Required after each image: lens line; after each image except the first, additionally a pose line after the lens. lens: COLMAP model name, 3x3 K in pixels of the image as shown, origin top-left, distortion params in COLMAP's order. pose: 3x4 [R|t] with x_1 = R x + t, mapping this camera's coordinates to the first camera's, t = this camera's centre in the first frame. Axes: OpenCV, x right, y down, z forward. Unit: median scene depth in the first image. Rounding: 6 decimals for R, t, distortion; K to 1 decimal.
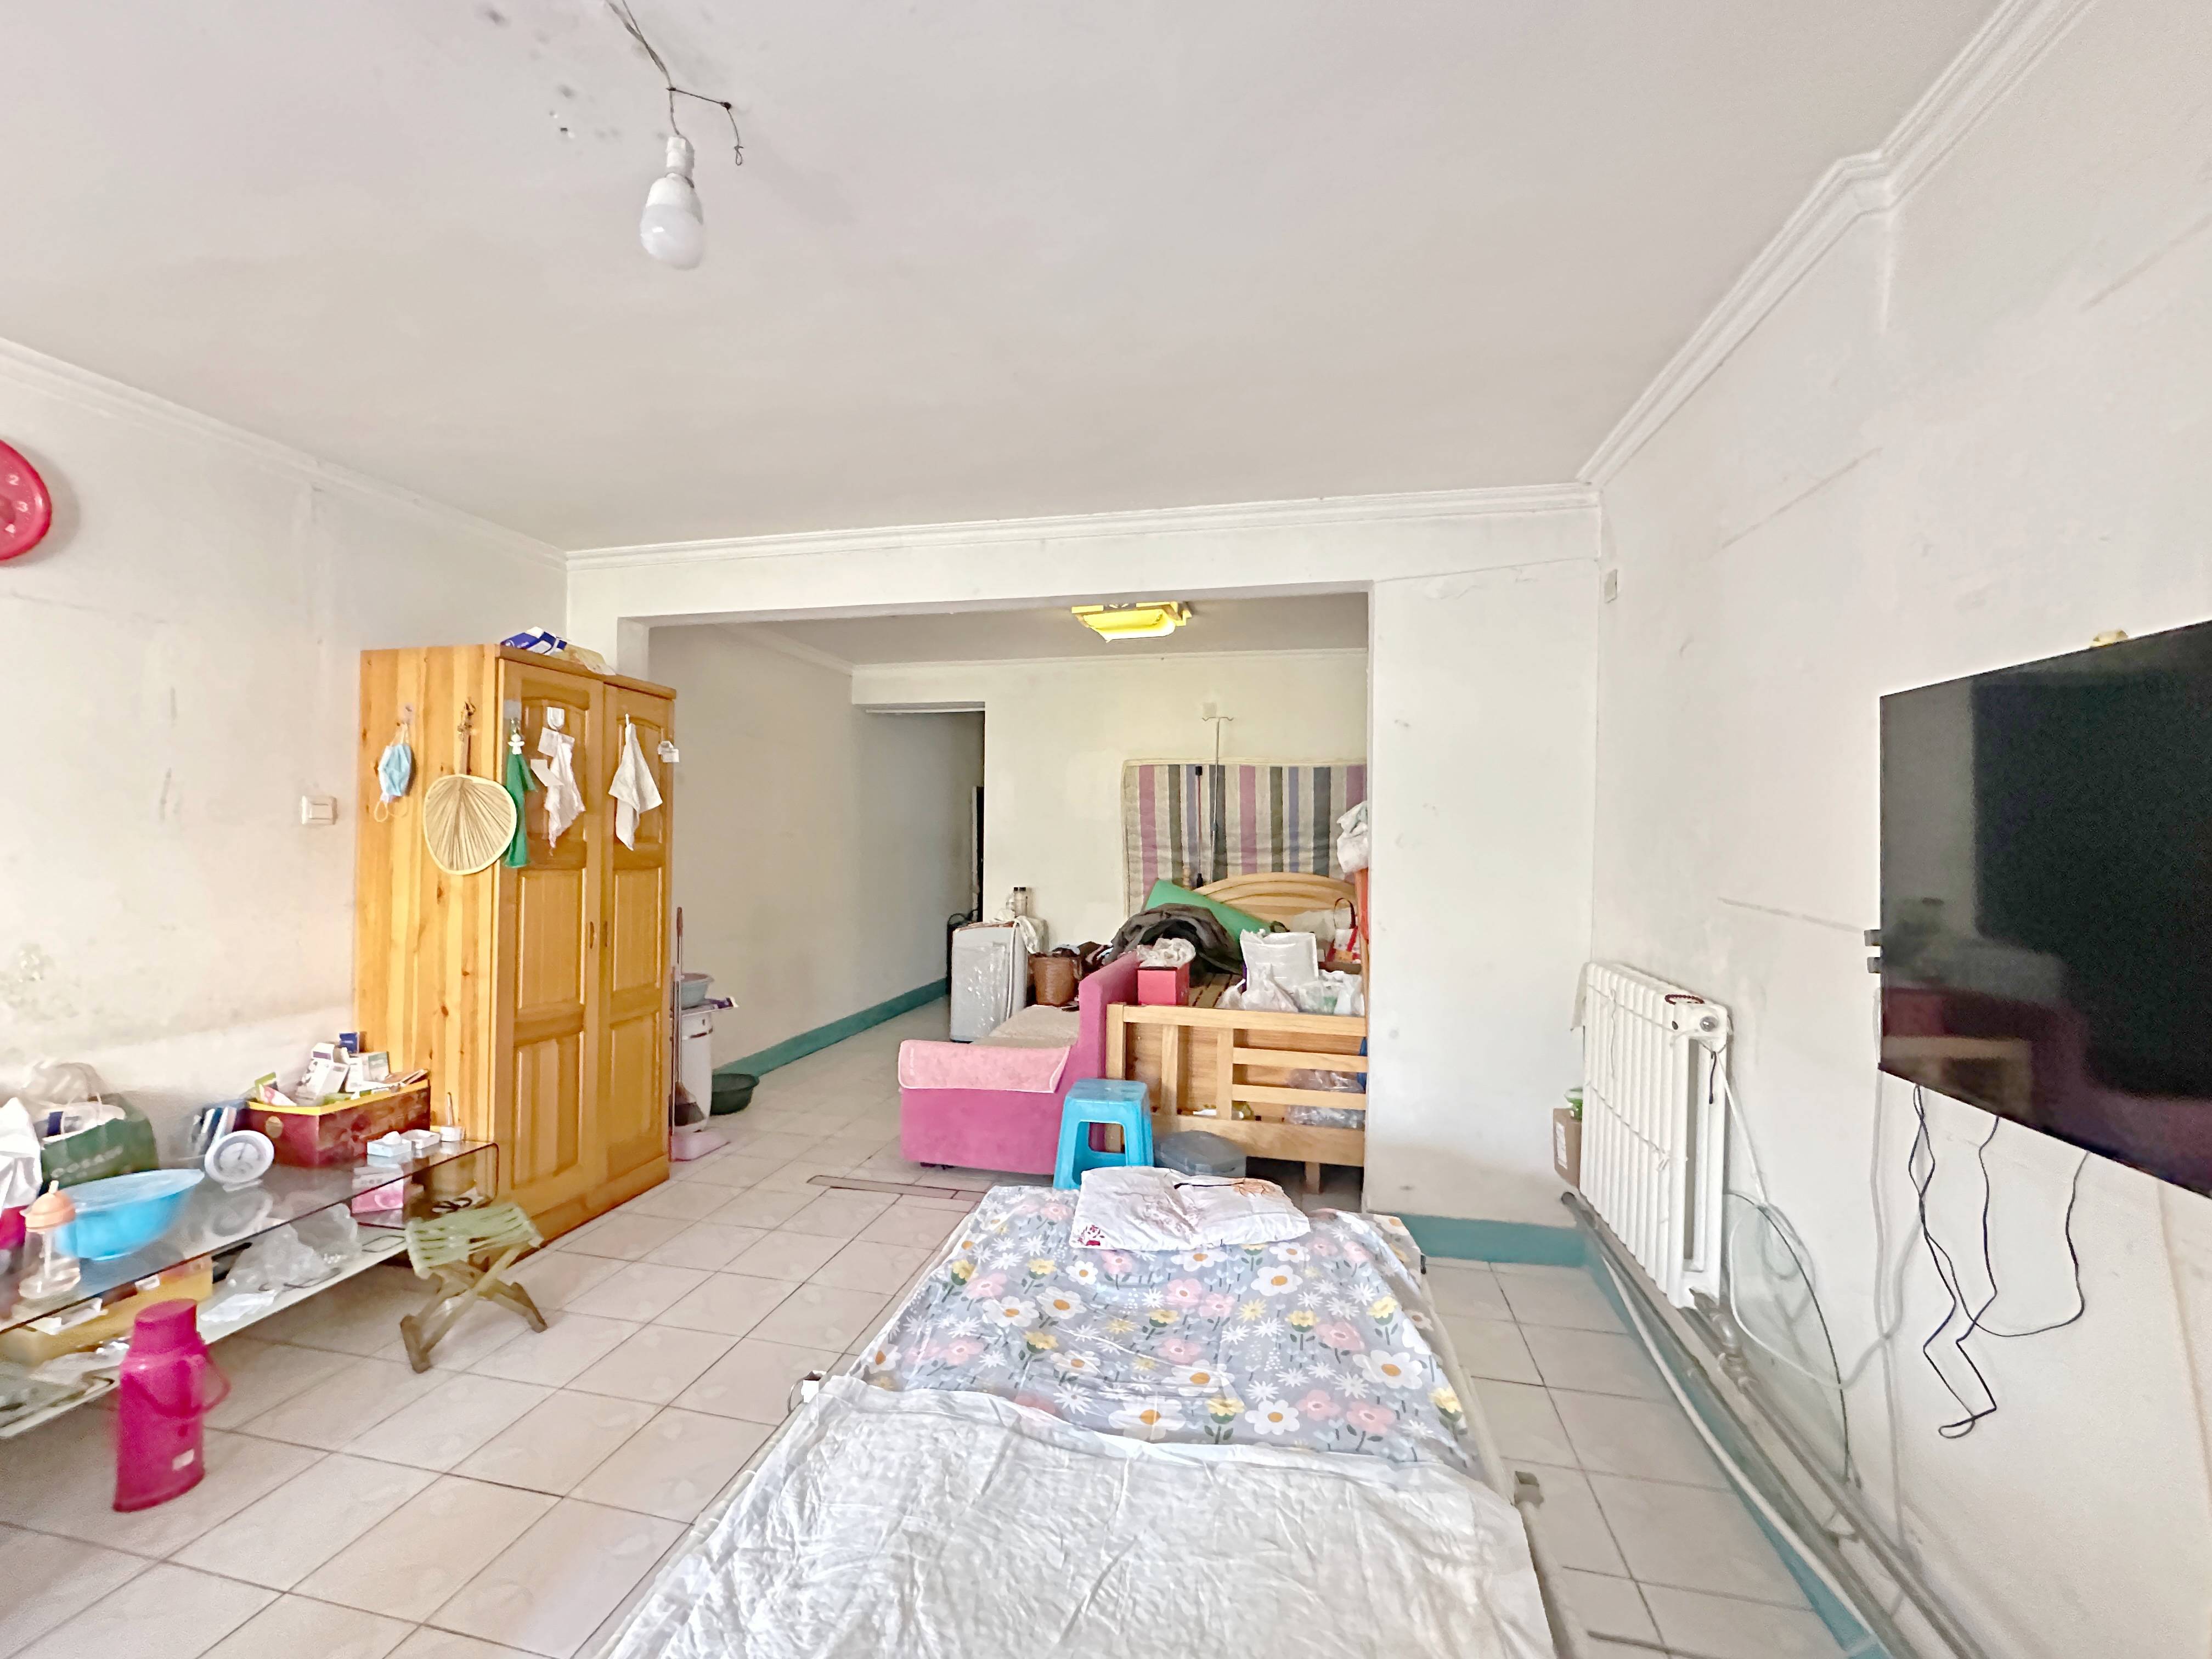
lens RADIAL K [[883.2, 0, 1107.5], [0, 883.2, 830.2], [0, 0, 1]] dist [0.001710, -0.000202]
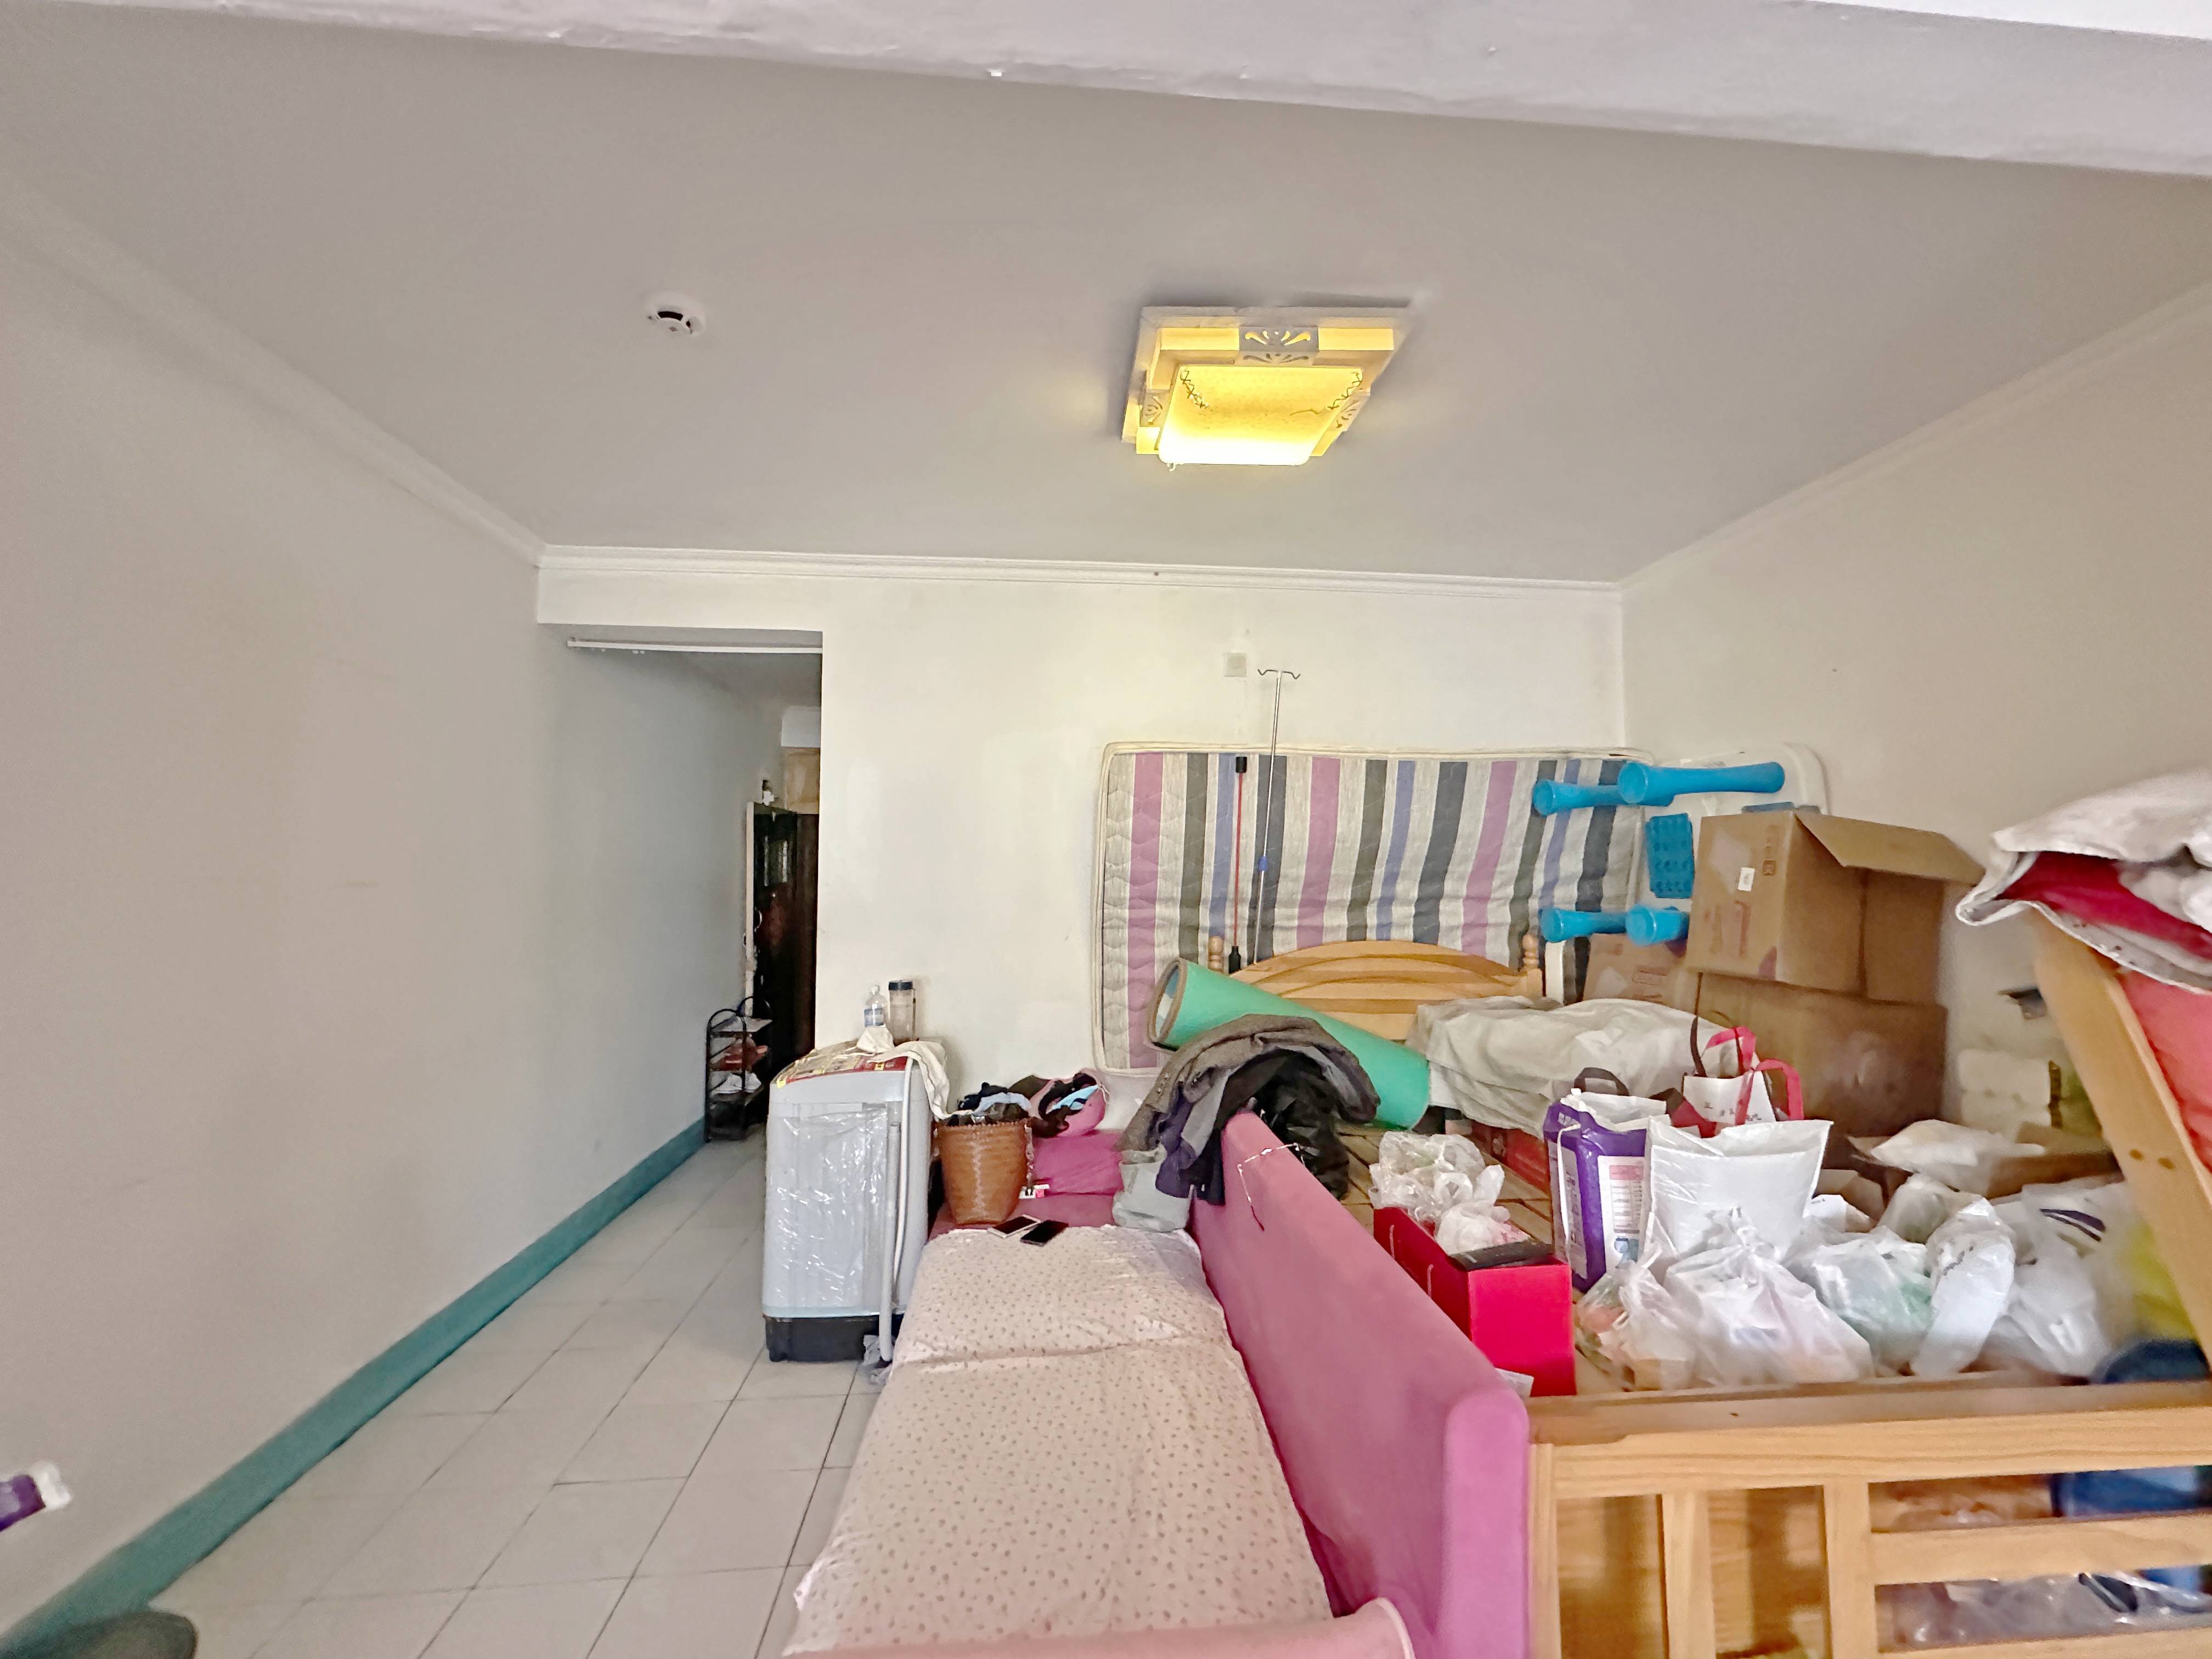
lens RADIAL K [[883.2, 0, 1103.6], [0, 883.2, 834.5], [0, 0, 1]] dist [0.001710, -0.000202]
pose [[0.957070, 0.006774, 0.289777, -0.141922], [0.004091, 0.999312, -0.036871, -0.002358], [-0.289827, 0.036474, 0.956384, 0.483232]]
